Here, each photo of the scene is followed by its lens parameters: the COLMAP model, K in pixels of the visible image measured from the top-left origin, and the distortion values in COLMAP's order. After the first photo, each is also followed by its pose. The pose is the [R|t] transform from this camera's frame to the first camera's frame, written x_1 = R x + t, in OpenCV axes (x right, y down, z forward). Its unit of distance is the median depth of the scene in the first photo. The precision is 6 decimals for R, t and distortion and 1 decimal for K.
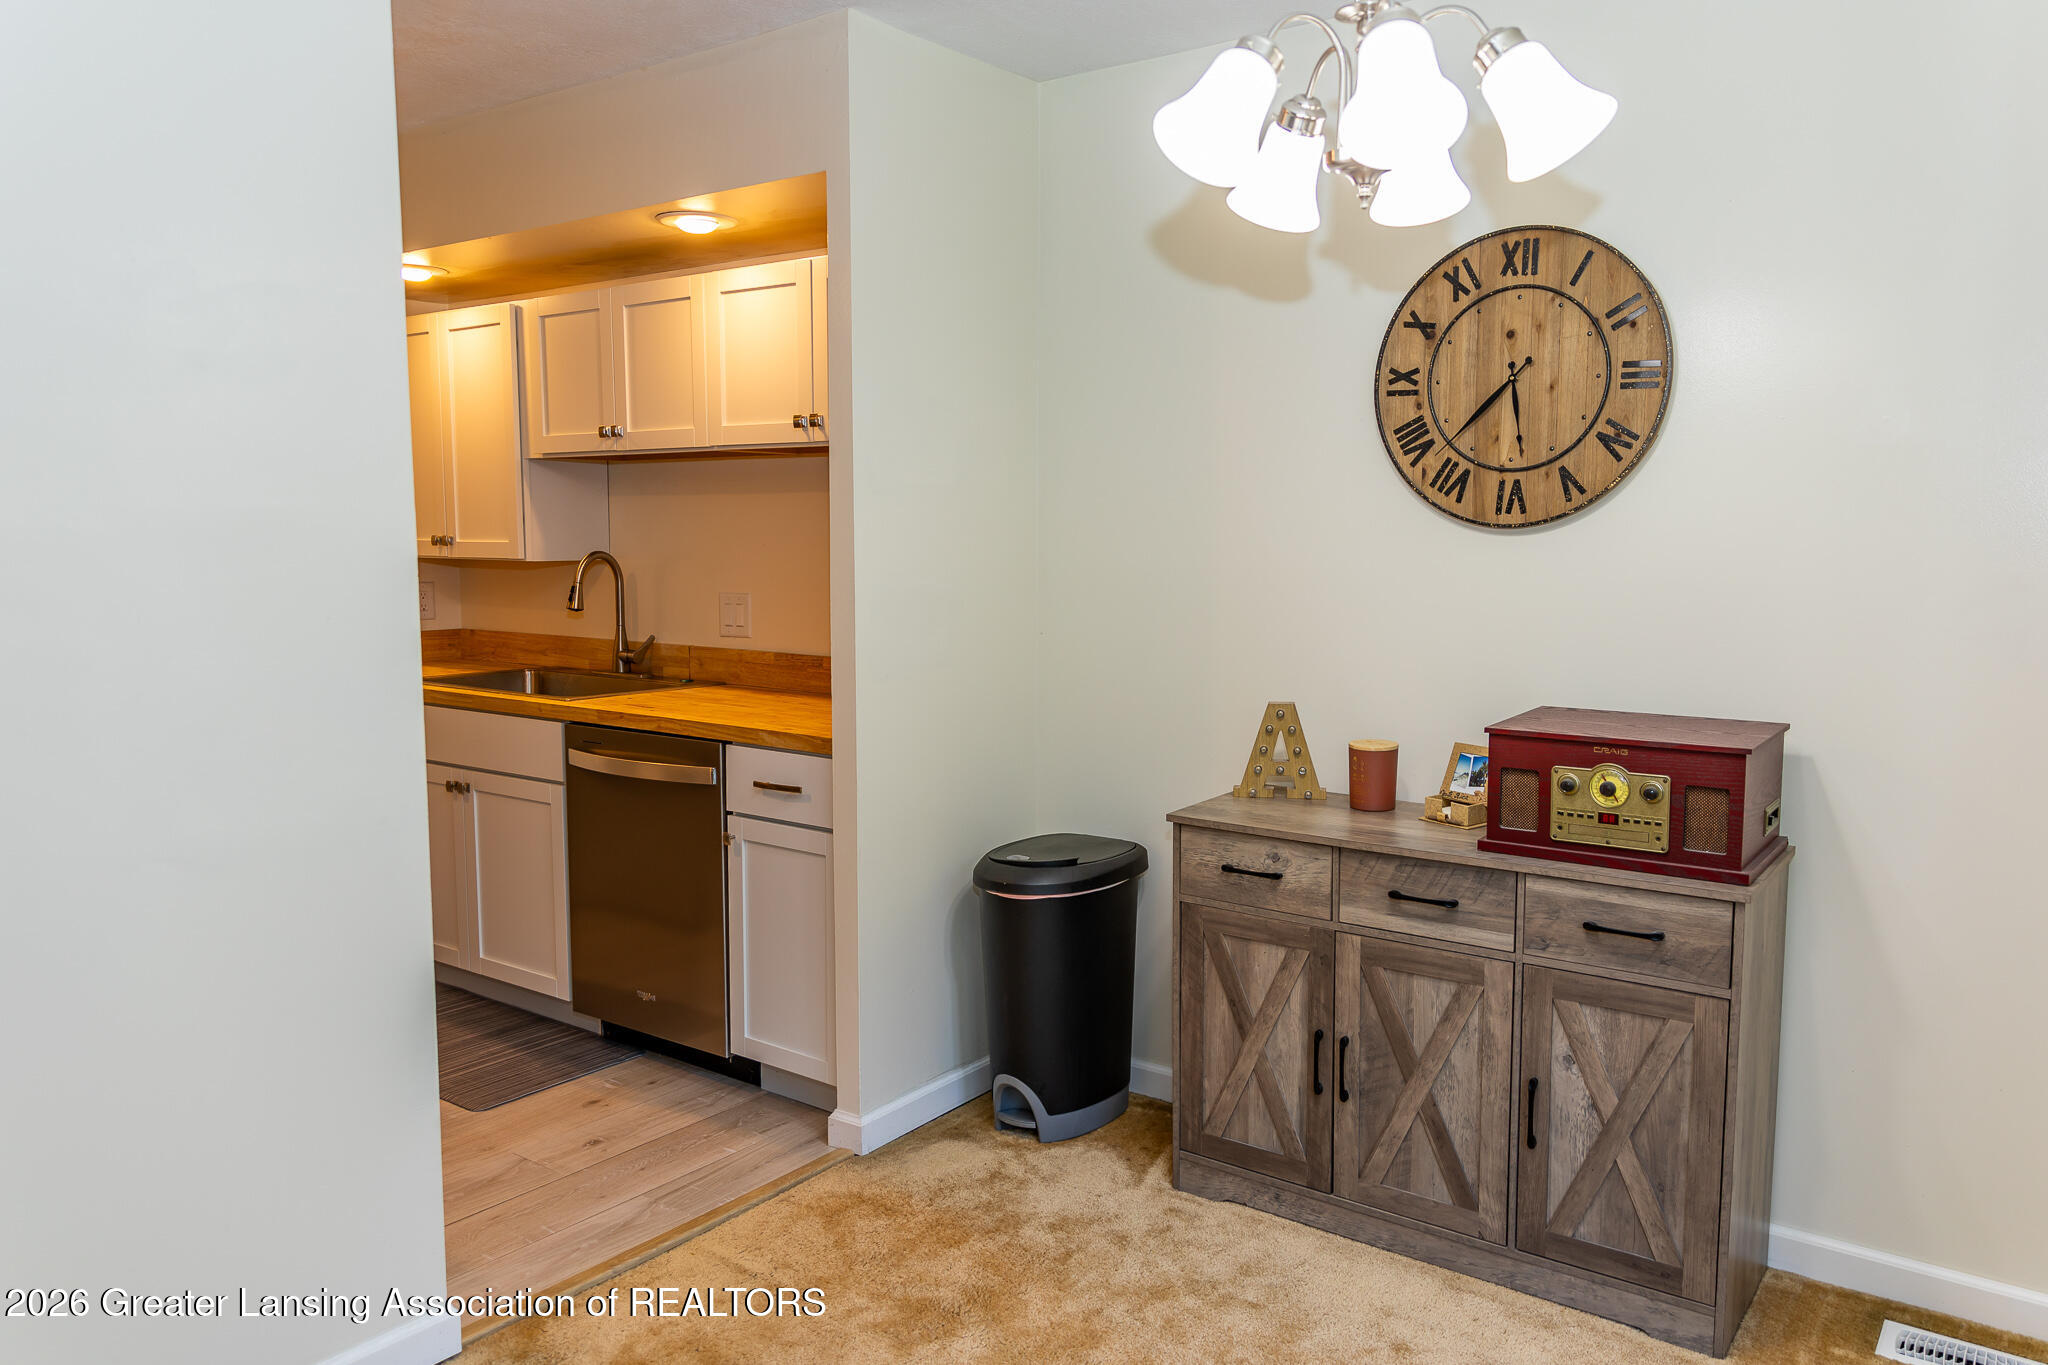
lens RADIAL K [[1507.5, 0, 1044.1], [0, 1507.5, 685.7], [0, 0, 1]] dist [-0.000572, -0.000349]
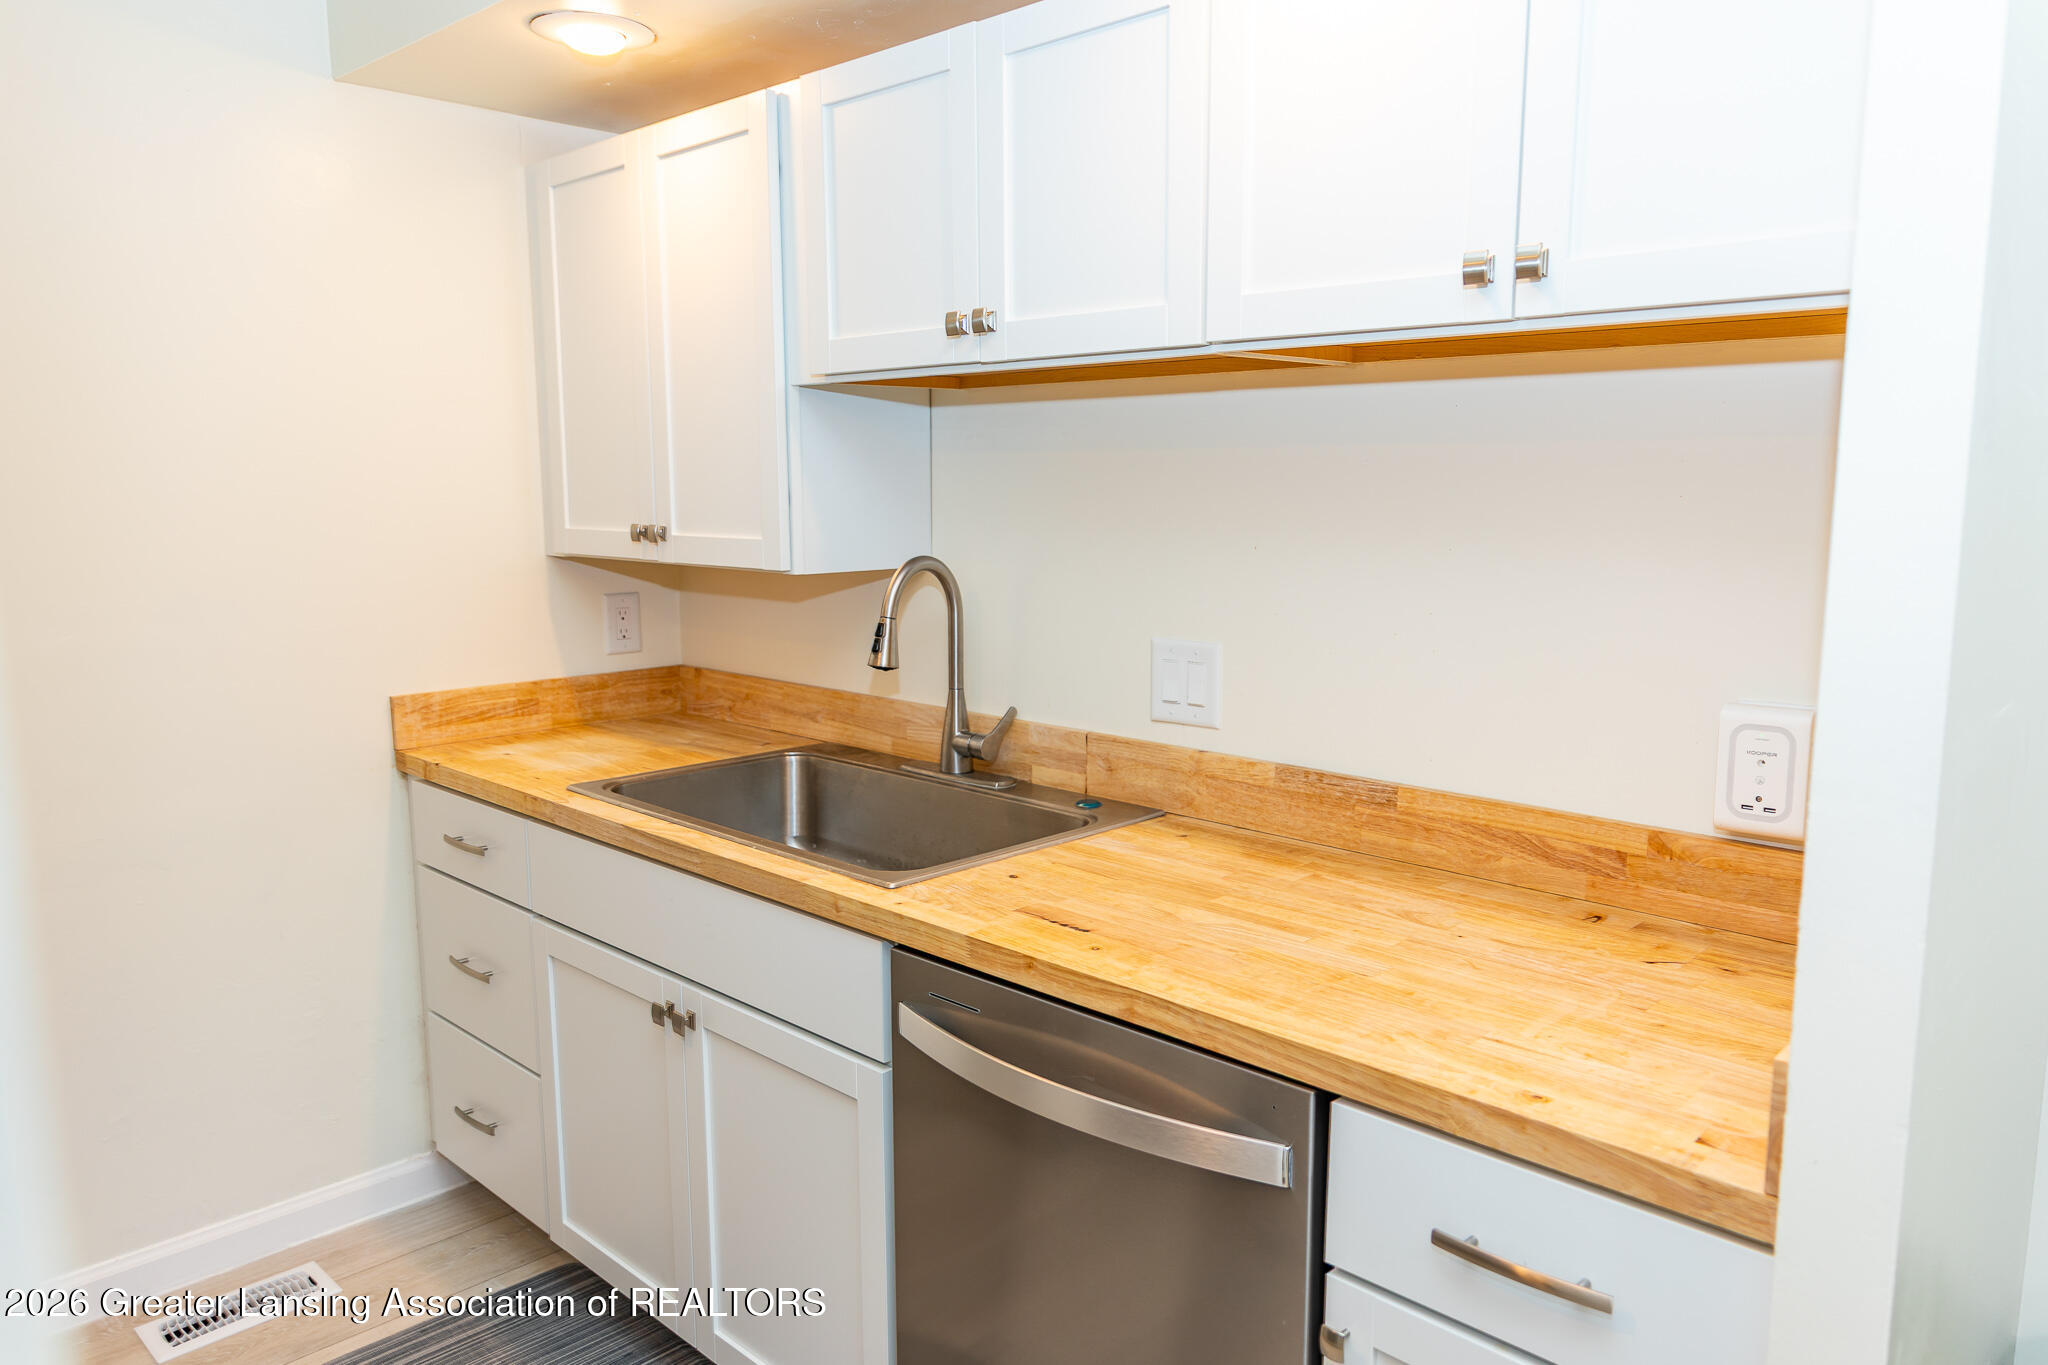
lens RADIAL K [[1401.0, 0, 1024.0], [0, 1401.0, 682.5], [0, 0, 1]] dist [0.001226, -0.002940]
pose [[0.991225, 0.015086, -0.131325, -0.313427], [-0.009629, 0.999067, 0.042092, -0.106474], [0.131837, -0.040458, 0.990445, 0.819912]]
